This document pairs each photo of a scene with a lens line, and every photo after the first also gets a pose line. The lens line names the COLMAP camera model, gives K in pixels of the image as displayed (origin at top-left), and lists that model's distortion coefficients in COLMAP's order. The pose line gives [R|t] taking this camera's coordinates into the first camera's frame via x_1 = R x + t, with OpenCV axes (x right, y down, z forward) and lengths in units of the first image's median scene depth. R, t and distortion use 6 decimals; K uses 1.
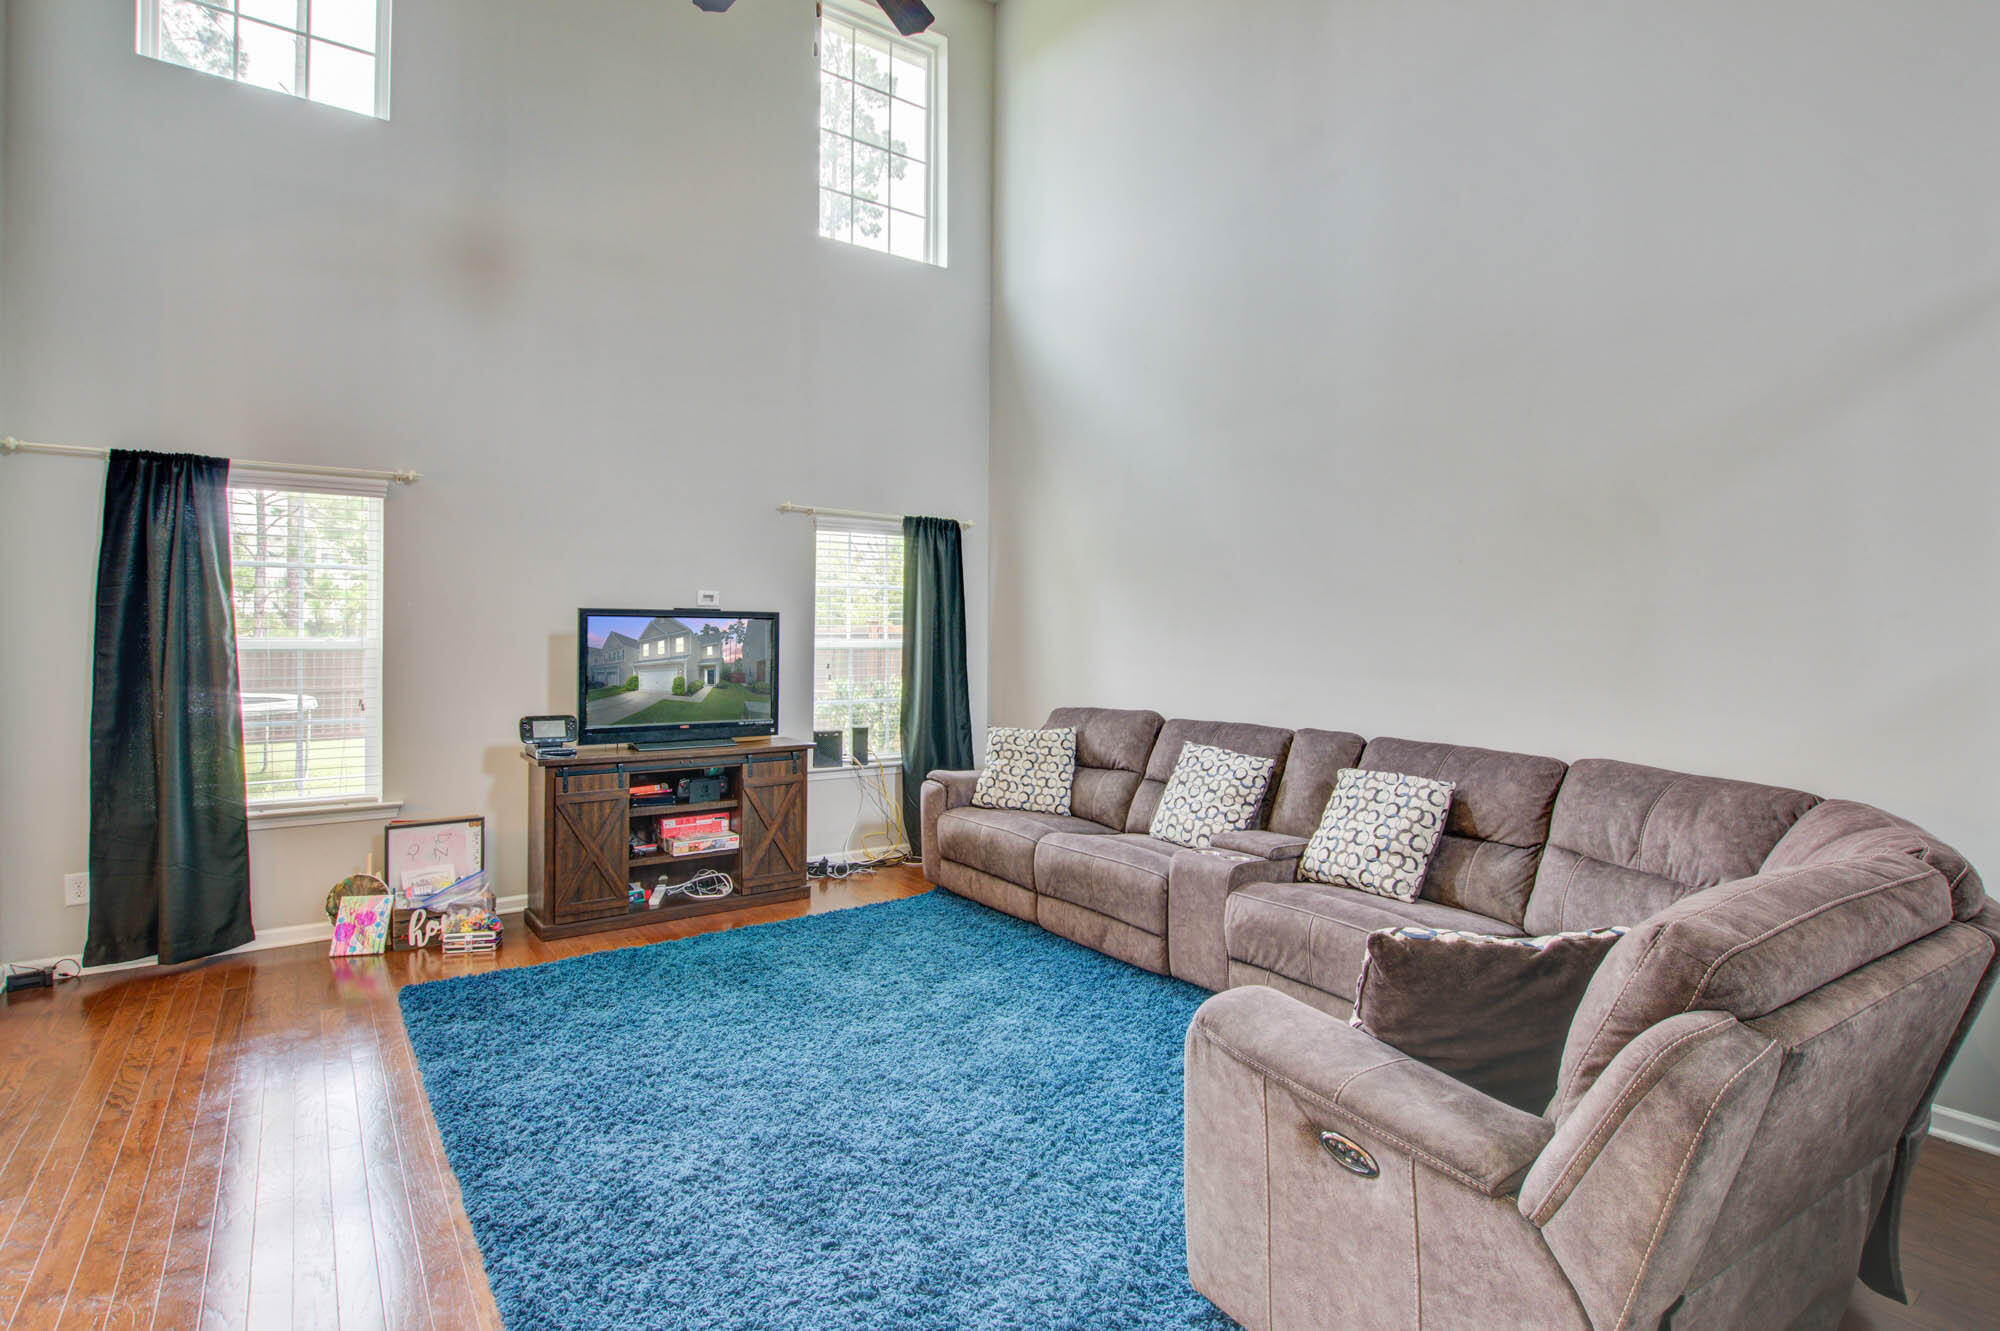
lens RADIAL K [[971.6, 0, 999.3], [0, 971.6, 660.8], [0, 0, 1]] dist [-0.015113, 0.003552]
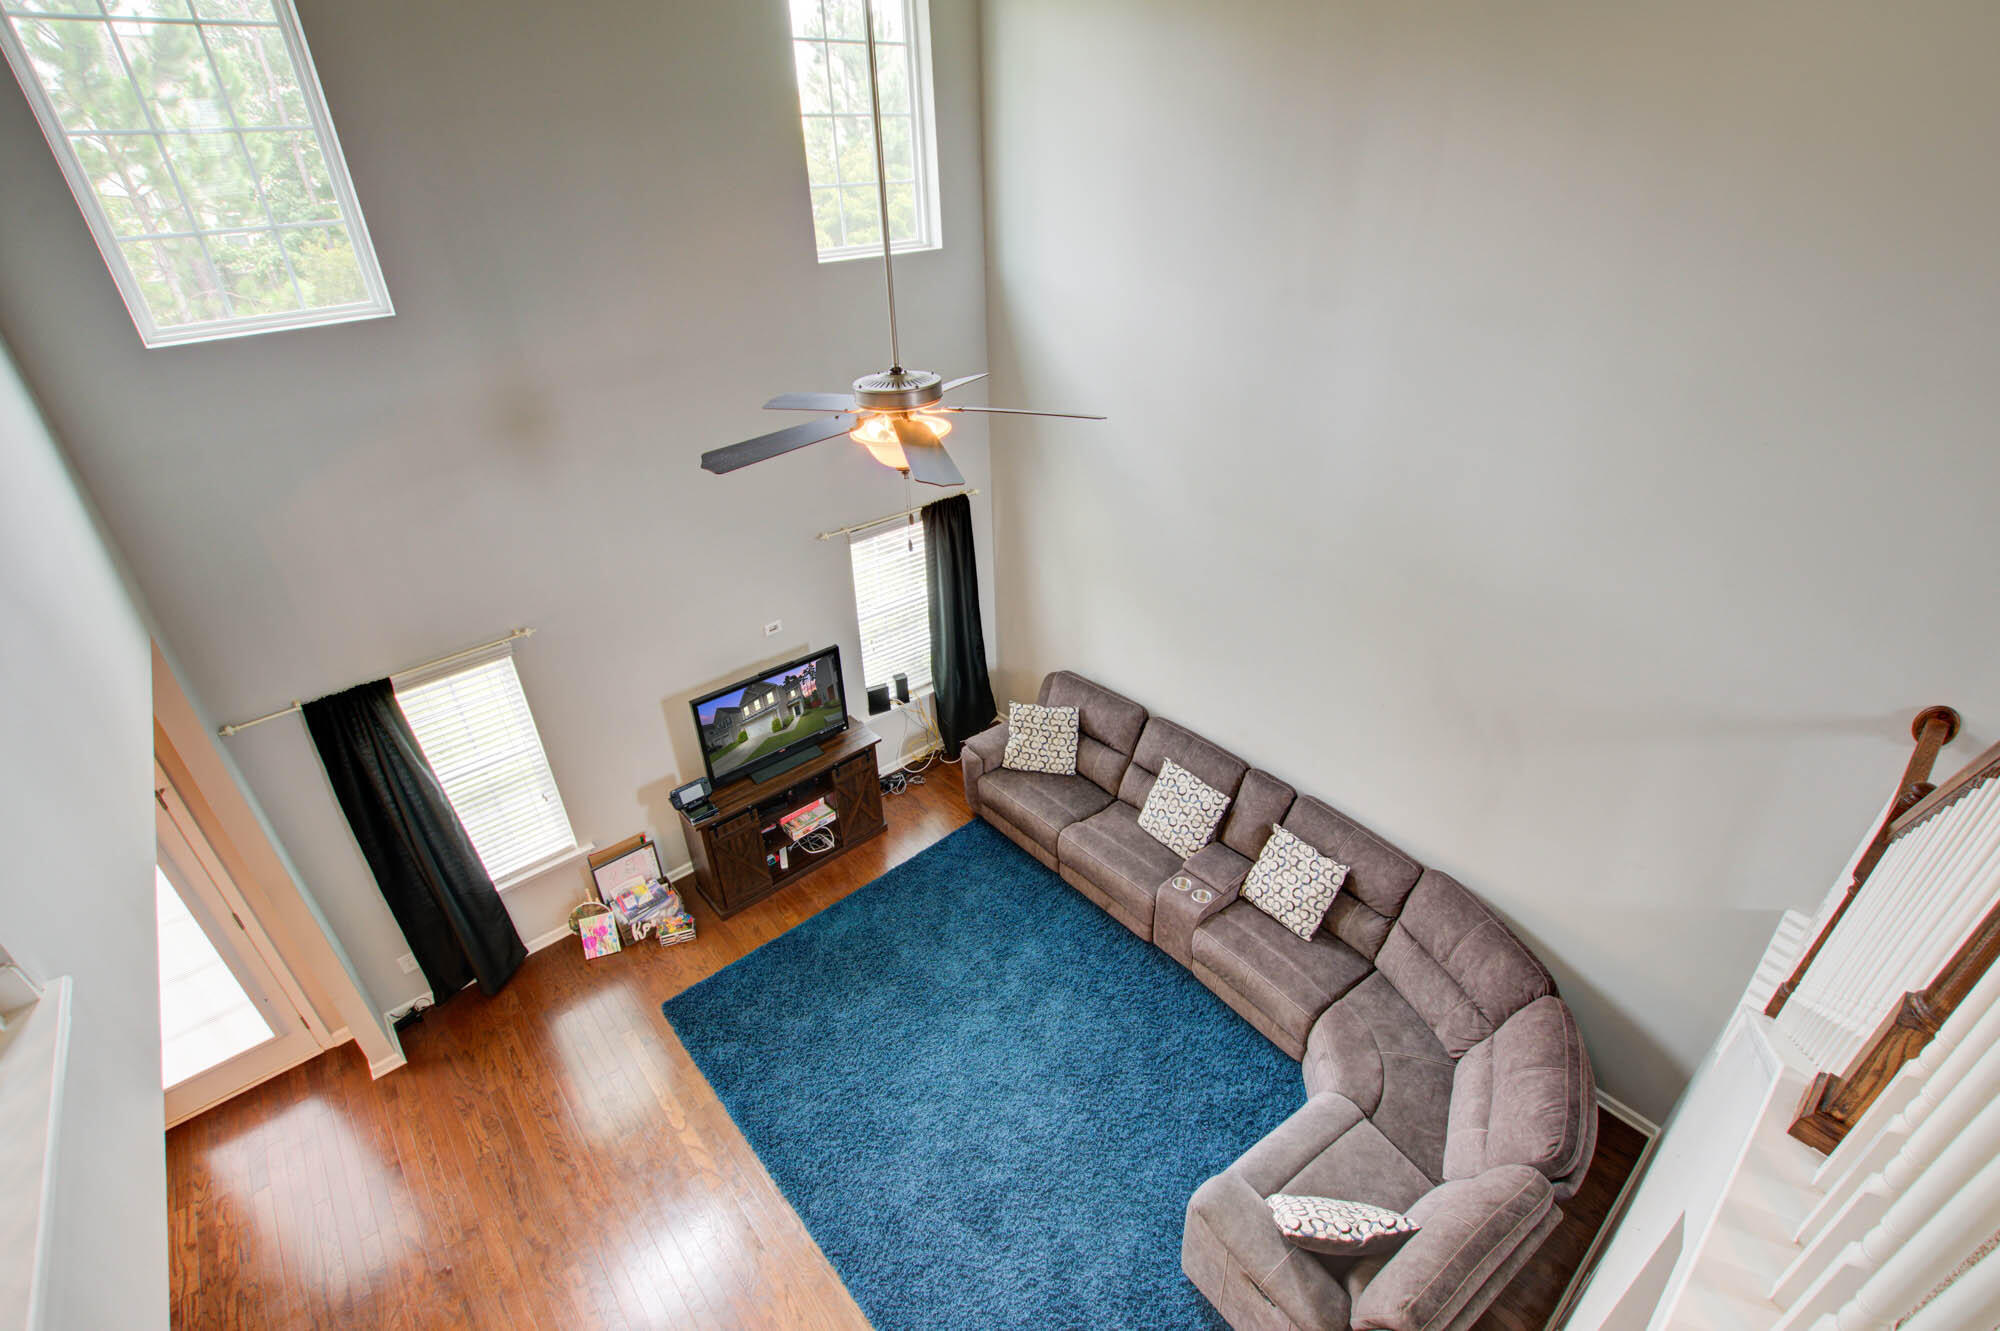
lens RADIAL K [[899.2, 0, 1004.9], [0, 899.2, 657.5], [0, 0, 1]] dist [-0.024057, 0.005180]
pose [[0.995939, -0.068289, 0.058672, -0.098145], [0.029511, 0.863285, 0.503854, -0.686854], [-0.085058, -0.500076, 0.861794, 0.003270]]
